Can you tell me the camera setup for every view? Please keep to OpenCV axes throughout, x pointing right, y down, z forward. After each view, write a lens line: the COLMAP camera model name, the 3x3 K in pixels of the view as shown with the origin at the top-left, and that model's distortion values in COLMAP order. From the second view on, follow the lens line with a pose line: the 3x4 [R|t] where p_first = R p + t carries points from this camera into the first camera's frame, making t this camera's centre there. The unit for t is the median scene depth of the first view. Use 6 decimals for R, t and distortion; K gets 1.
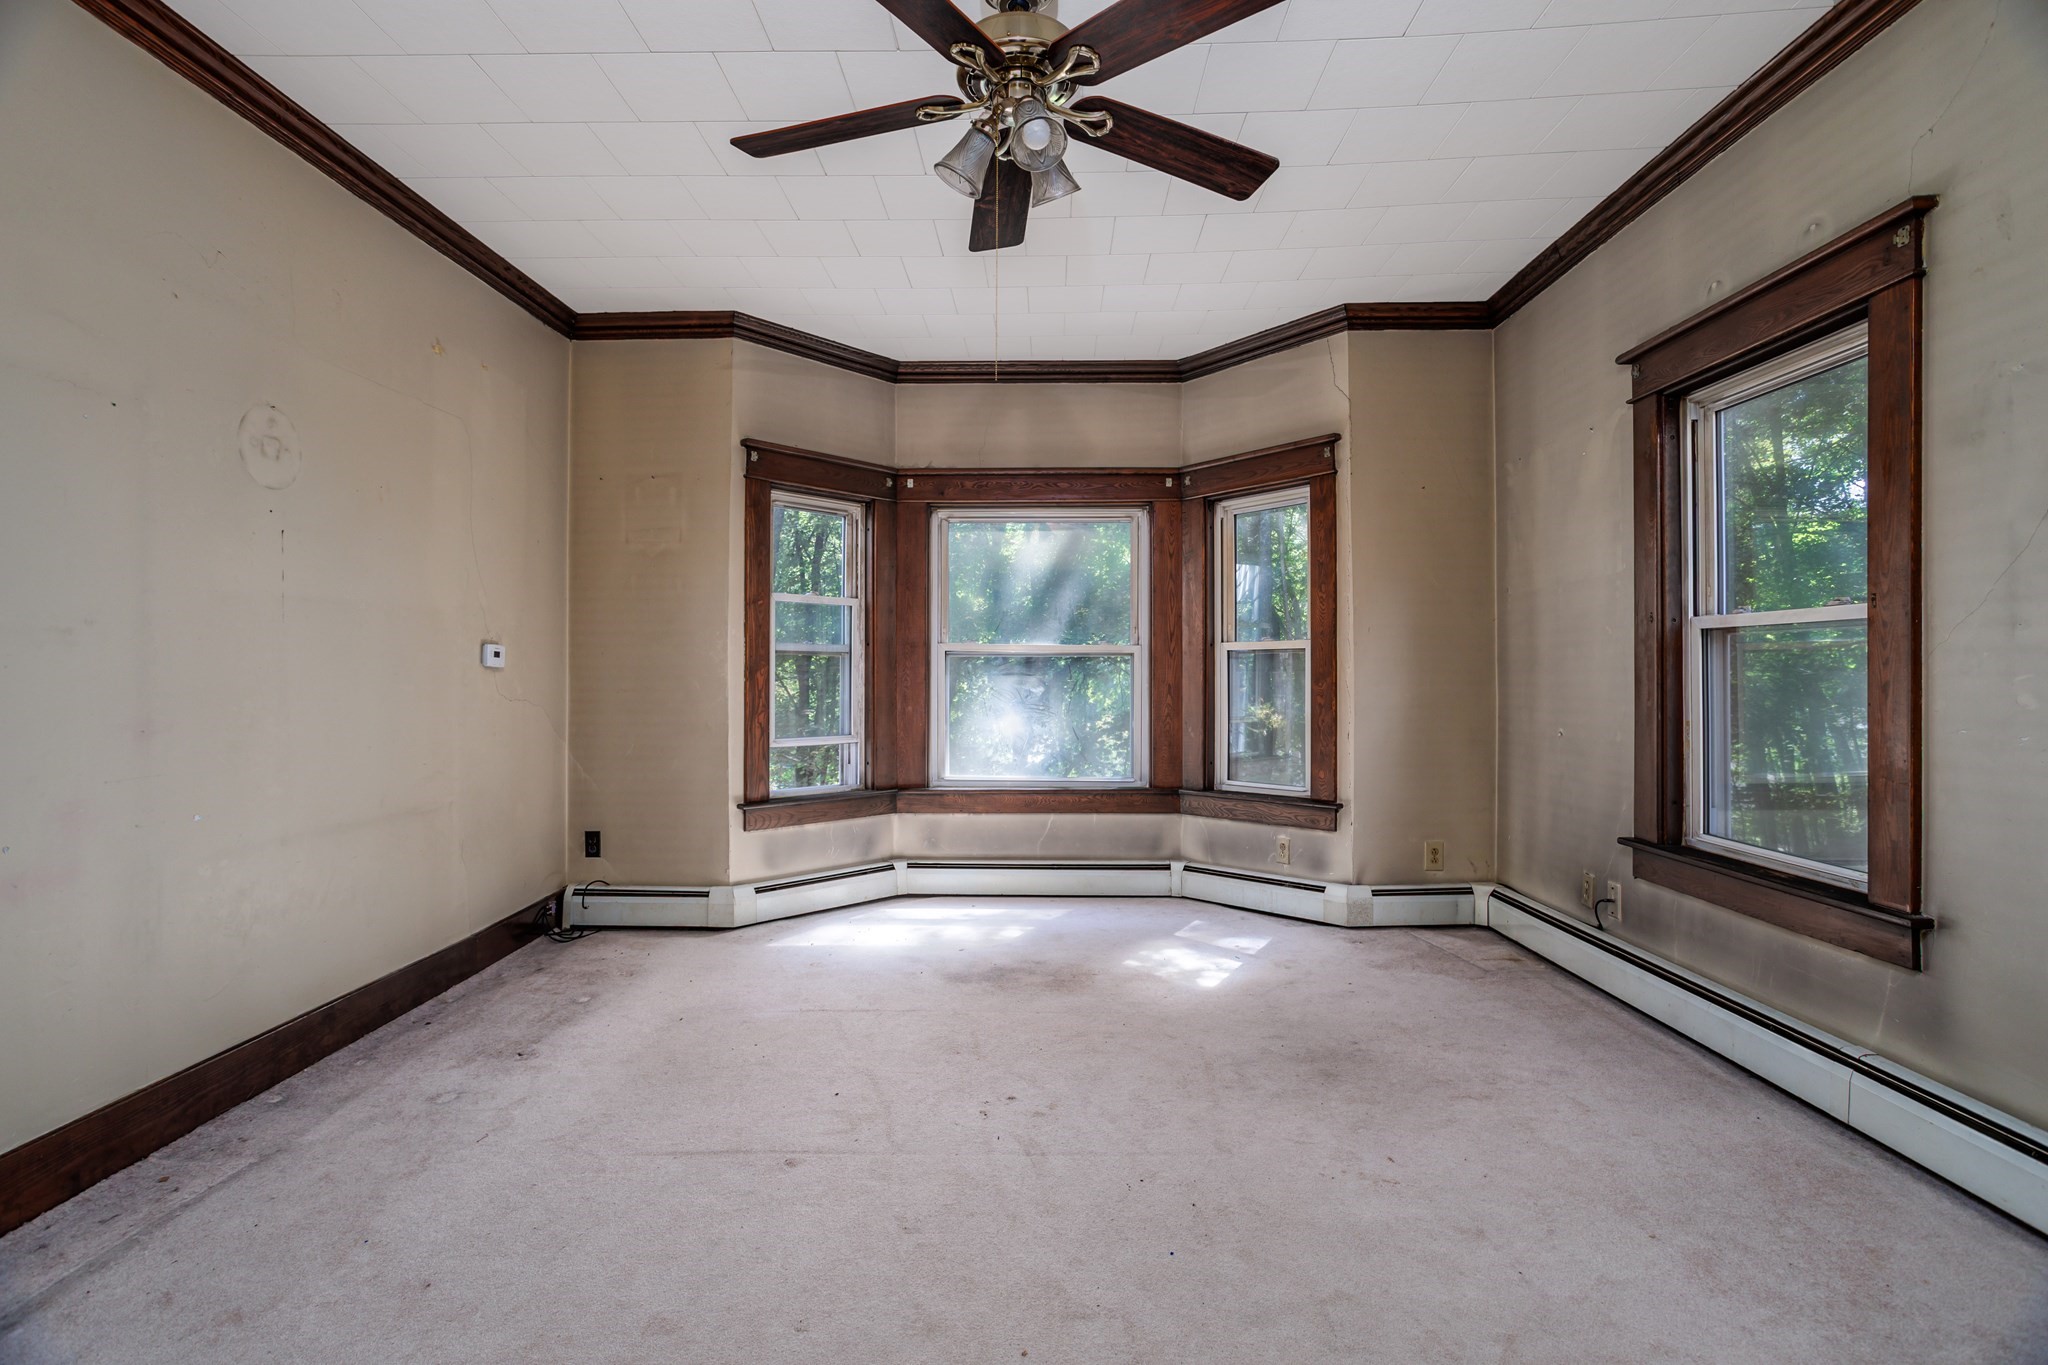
lens RADIAL K [[1010.3, 0, 1025.5], [0, 1010.3, 668.1], [0, 0, 1]] dist [-0.035078, 0.019198]
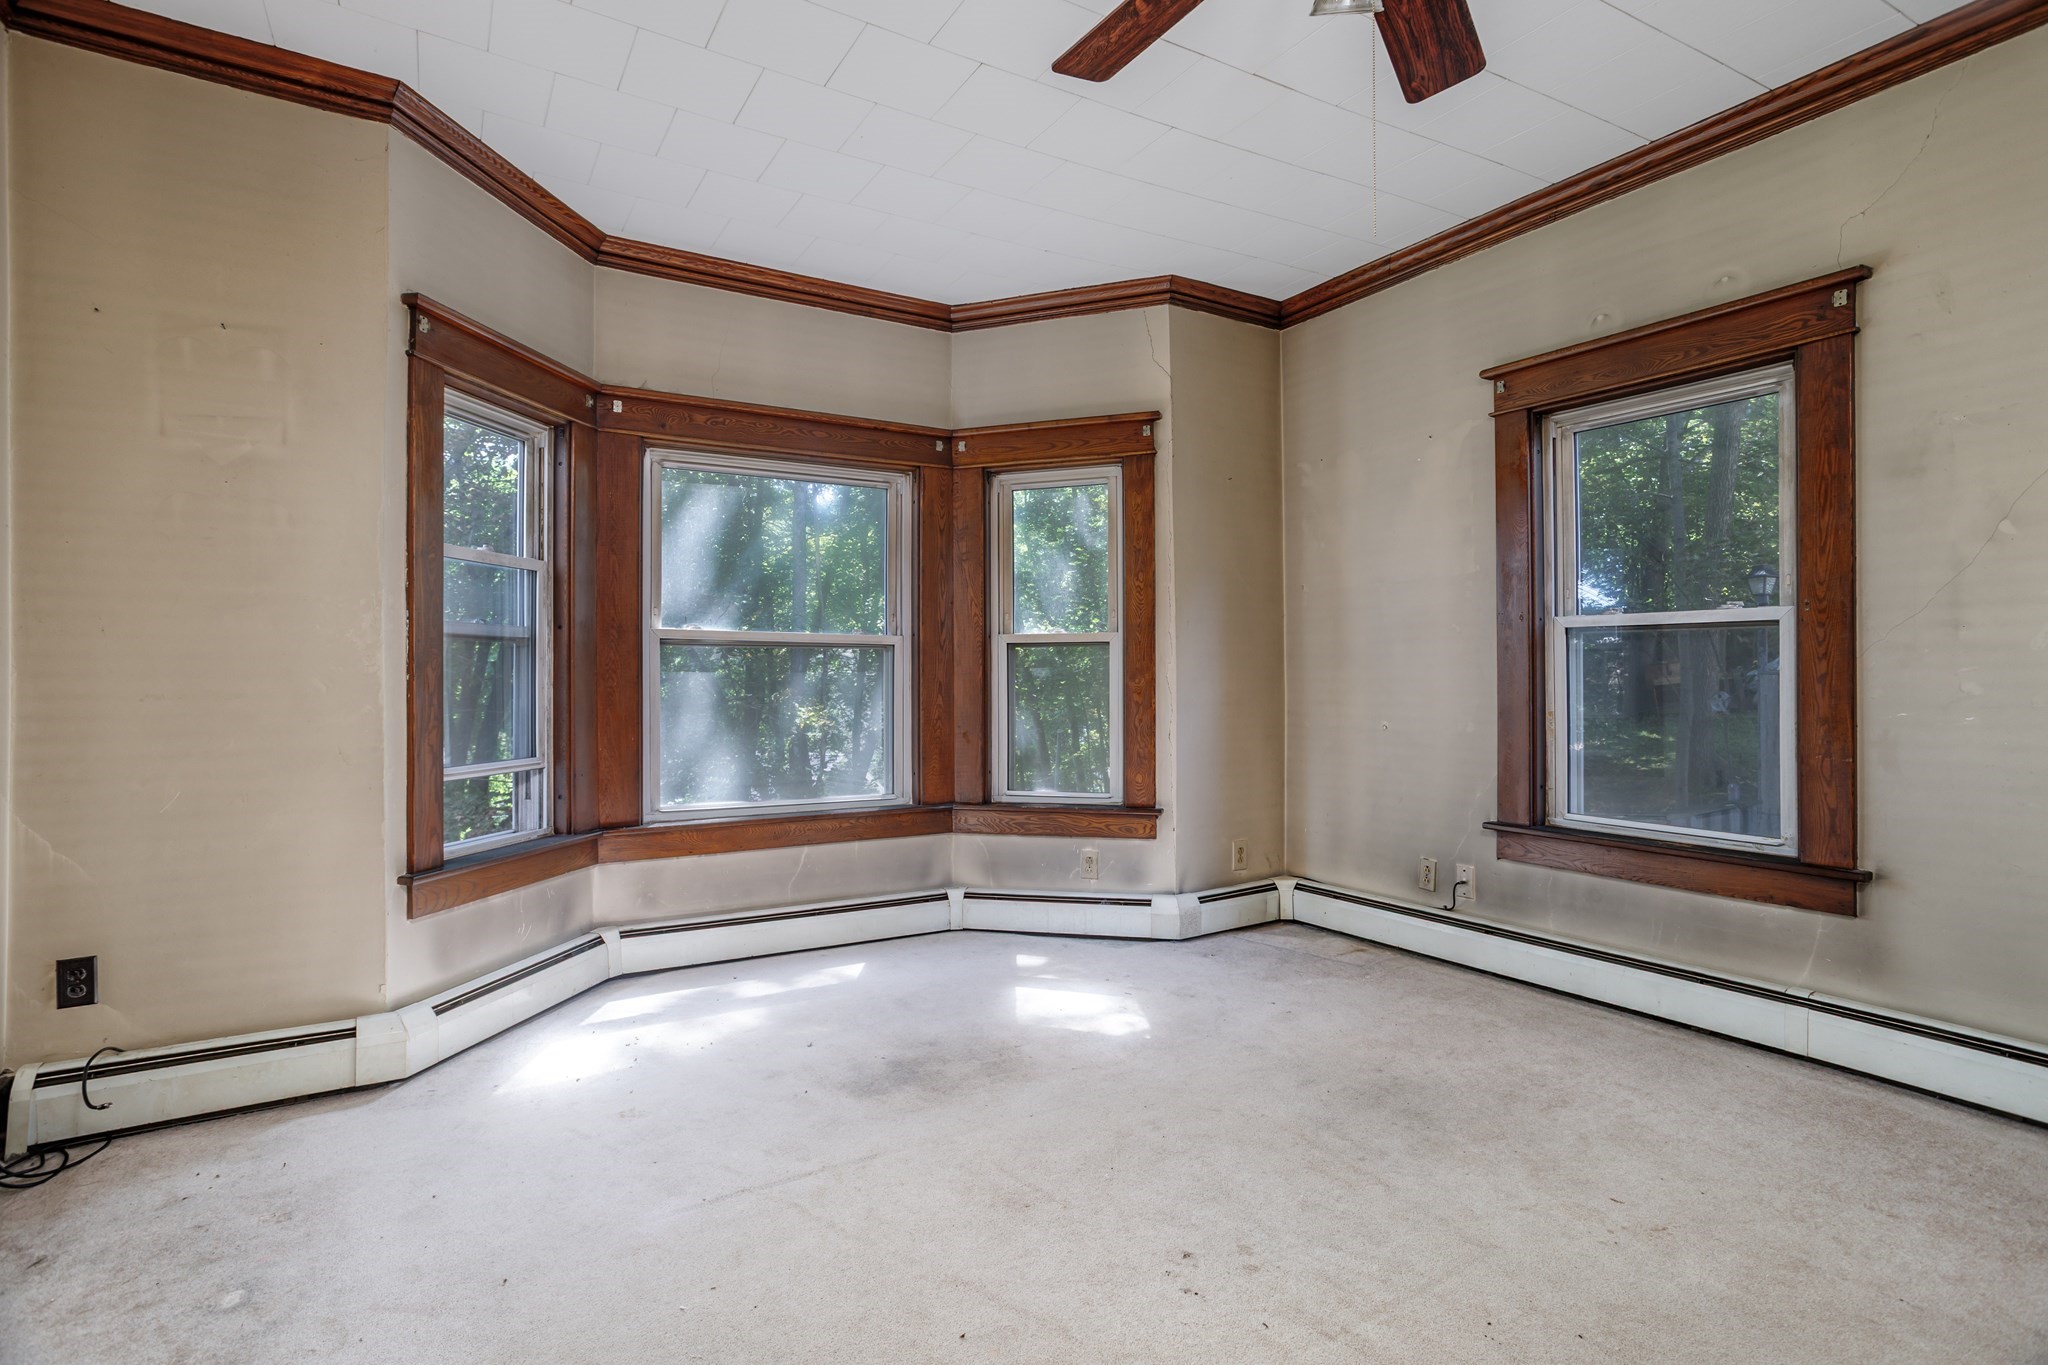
lens RADIAL K [[1010.3, 0, 1032.8], [0, 1010.3, 668.7], [0, 0, 1]] dist [-0.035078, 0.019198]
pose [[0.839845, 0.001896, 0.542823, -0.301793], [-0.002213, 0.999998, -0.000070, 0.005227], [-0.542822, -0.001143, 0.839847, 0.279996]]
